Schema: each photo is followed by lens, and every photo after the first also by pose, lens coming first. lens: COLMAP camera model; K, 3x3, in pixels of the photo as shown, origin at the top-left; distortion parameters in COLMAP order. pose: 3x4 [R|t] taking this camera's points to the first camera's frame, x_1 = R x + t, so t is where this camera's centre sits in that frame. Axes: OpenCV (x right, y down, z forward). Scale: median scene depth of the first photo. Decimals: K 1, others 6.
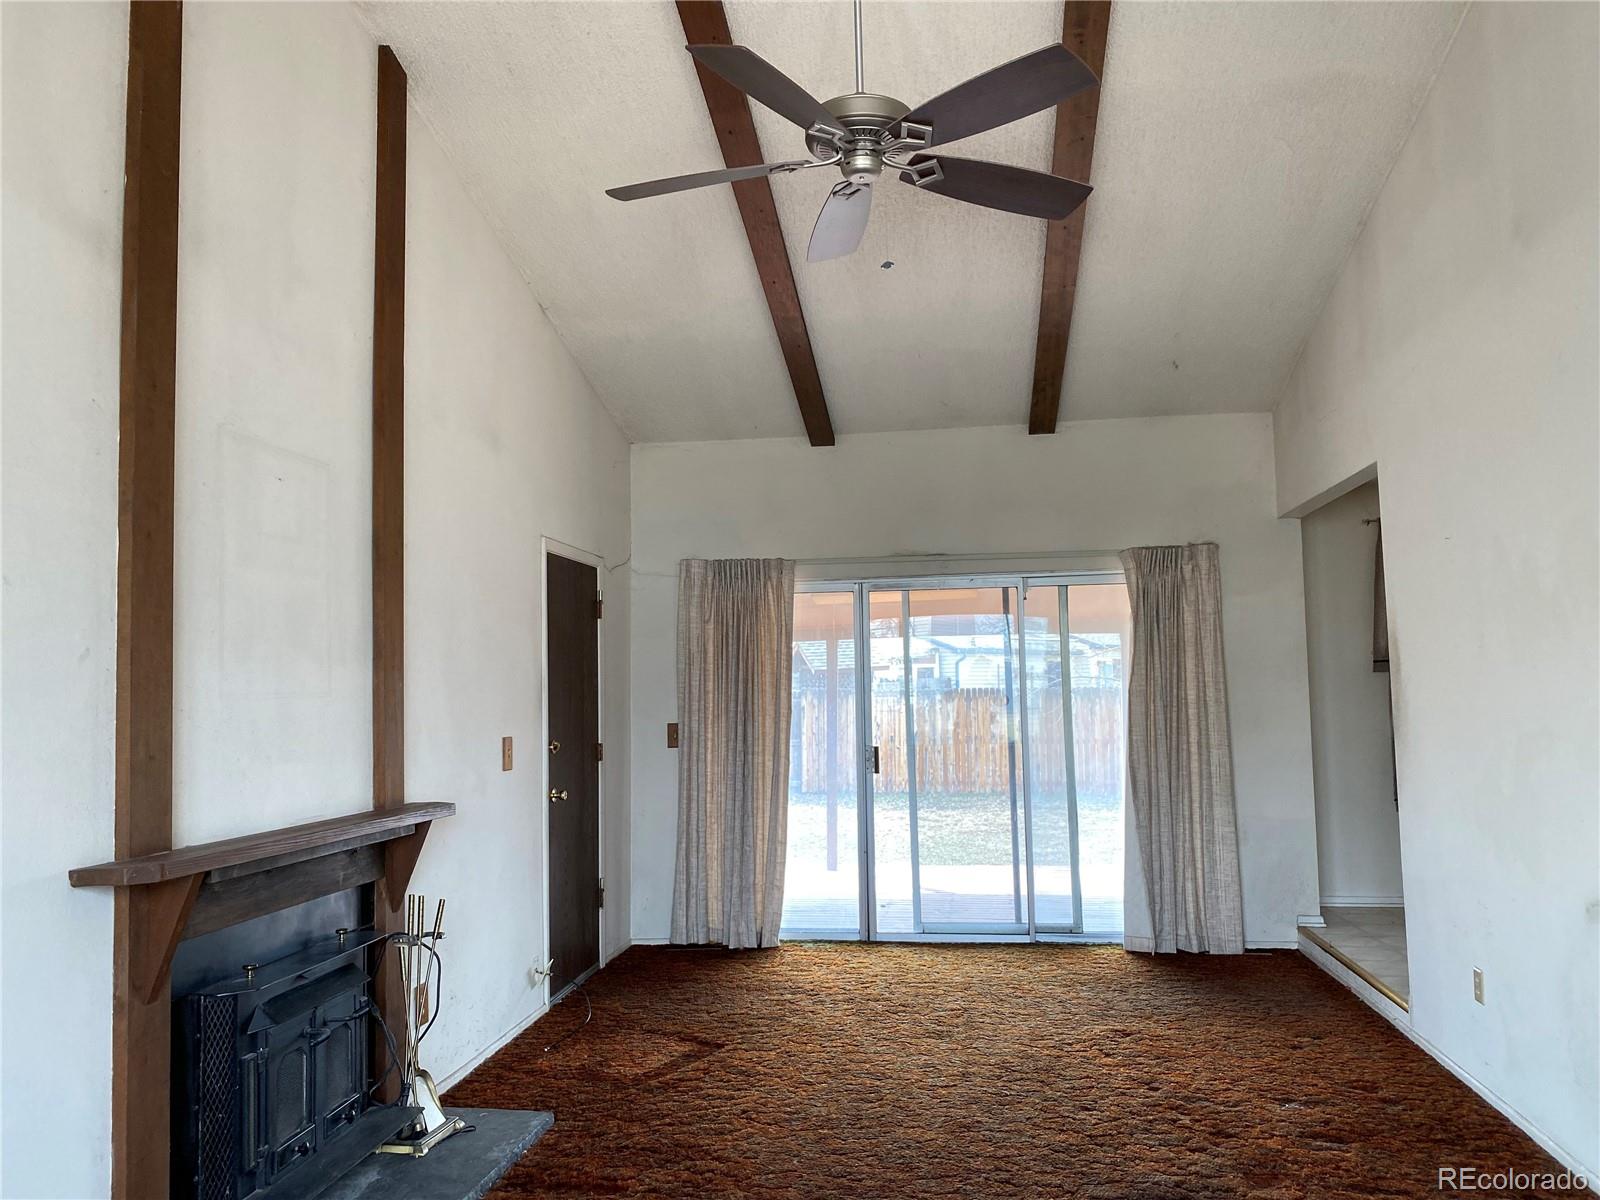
lens RADIAL K [[1198.3, 0, 803.4], [0, 1198.3, 598.5], [0, 0, 1]] dist [0.005639, -0.003883]
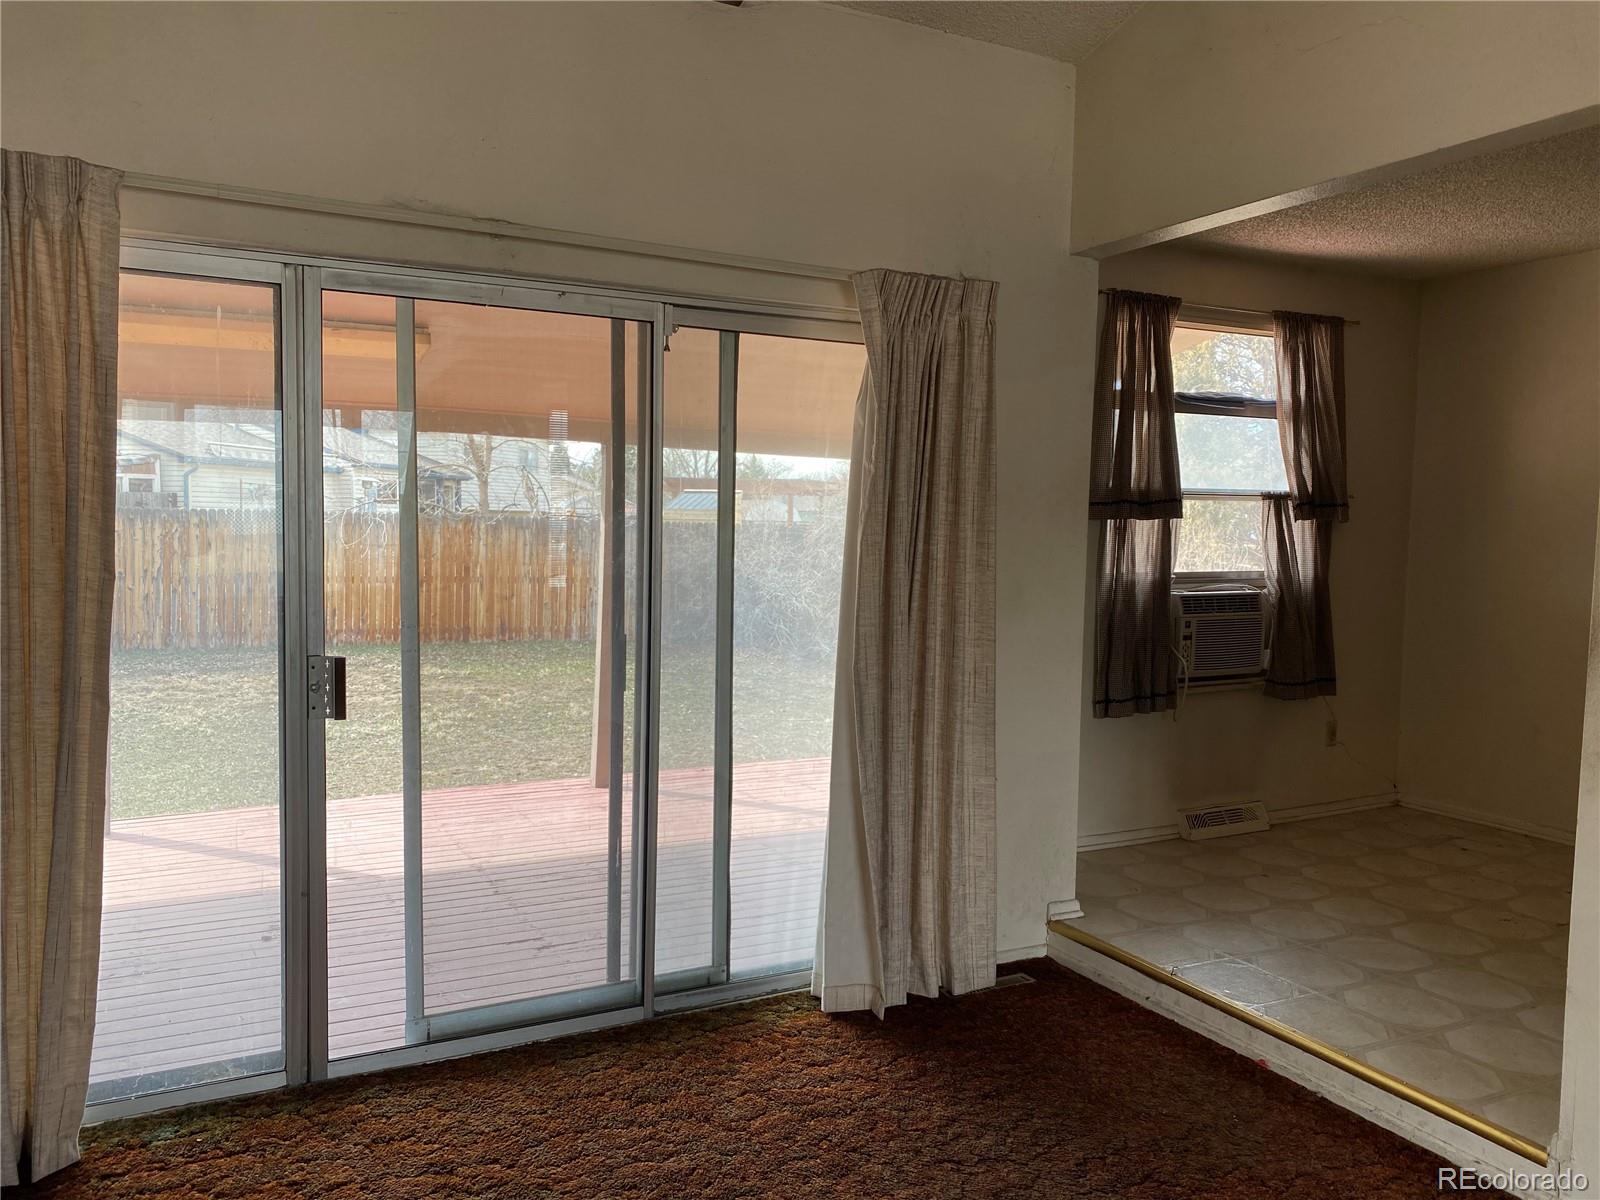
lens RADIAL K [[1198.3, 0, 799.0], [0, 1198.3, 612.3], [0, 0, 1]] dist [0.005639, -0.003883]
pose [[0.810256, -0.014774, 0.585890, -0.057343], [-0.076980, 0.988338, 0.131382, 0.037924], [-0.580999, -0.151555, 0.799670, 0.560635]]
